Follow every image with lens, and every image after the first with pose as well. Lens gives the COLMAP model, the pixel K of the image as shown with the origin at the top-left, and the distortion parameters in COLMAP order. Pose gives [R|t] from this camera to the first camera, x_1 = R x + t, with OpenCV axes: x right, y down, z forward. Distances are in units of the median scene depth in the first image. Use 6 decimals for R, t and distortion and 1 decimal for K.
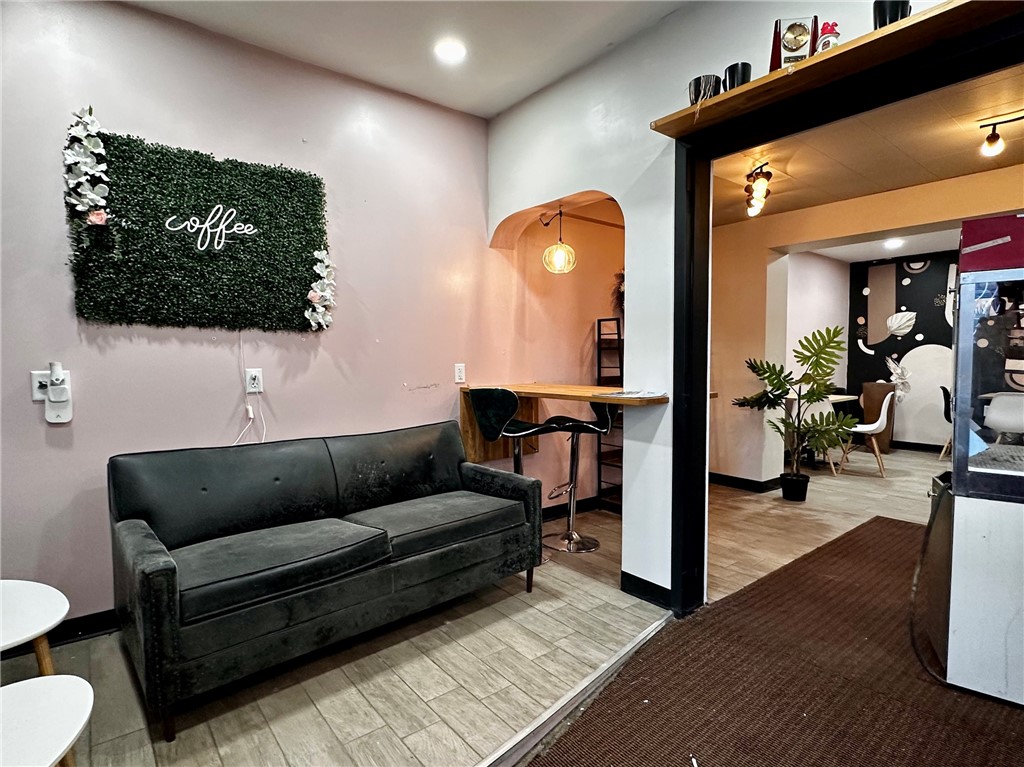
lens RADIAL K [[537.9, 0, 510.7], [0, 537.9, 377.4], [0, 0, 1]] dist [-0.000923, -0.000275]
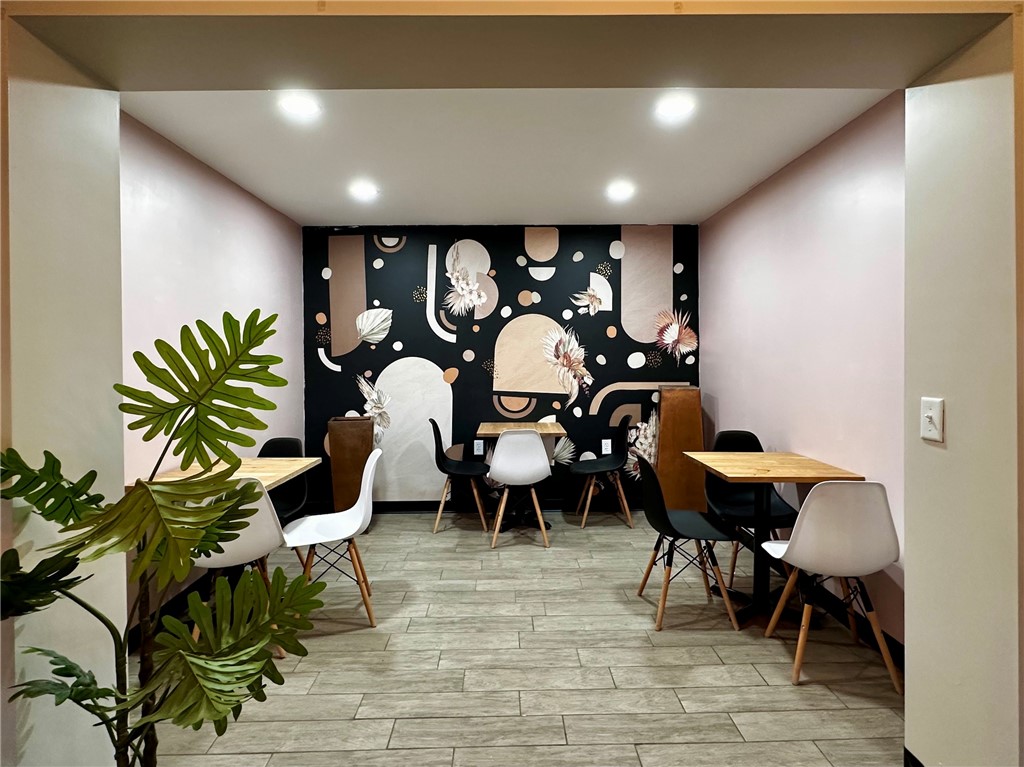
lens RADIAL K [[537.9, 0, 510.7], [0, 537.9, 377.4], [0, 0, 1]] dist [-0.000923, -0.000275]
pose [[0.610458, -0.029610, 0.791495, 0.299396], [0.036971, 0.999277, 0.008869, -0.035136], [-0.791185, 0.023848, 0.611111, 0.460771]]
